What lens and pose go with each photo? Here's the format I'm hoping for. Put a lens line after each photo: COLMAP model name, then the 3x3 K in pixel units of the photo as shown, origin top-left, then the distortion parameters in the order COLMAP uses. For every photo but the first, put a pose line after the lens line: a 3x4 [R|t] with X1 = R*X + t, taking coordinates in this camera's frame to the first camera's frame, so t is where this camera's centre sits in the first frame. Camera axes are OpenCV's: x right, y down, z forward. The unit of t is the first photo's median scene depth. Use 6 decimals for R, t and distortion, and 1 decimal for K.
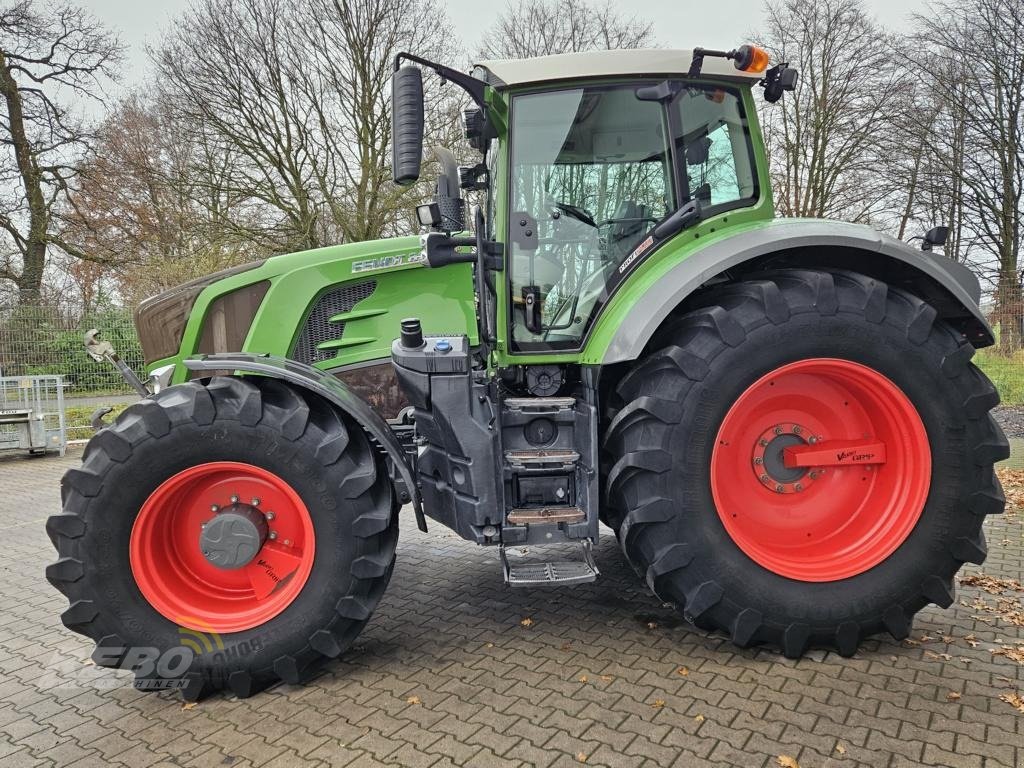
lens RADIAL K [[744.8, 0, 510.8], [0, 744.8, 389.7], [0, 0, 1]] dist [0.054555, -0.007928]
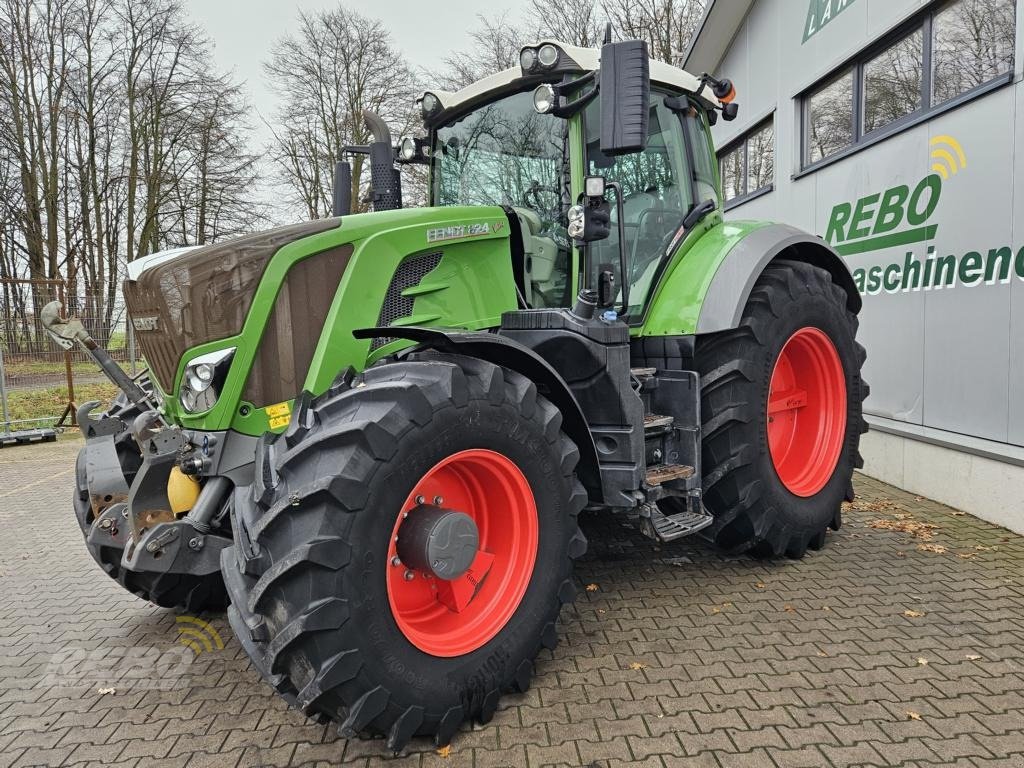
lens RADIAL K [[747.6, 0, 522.0], [0, 747.6, 378.3], [0, 0, 1]] dist [0.054178, -0.000691]
pose [[0.780721, -0.048742, 0.622976, -0.817128], [0.062131, 0.998068, 0.000225, 0.016949], [-0.621783, 0.038531, 0.782241, 0.275313]]
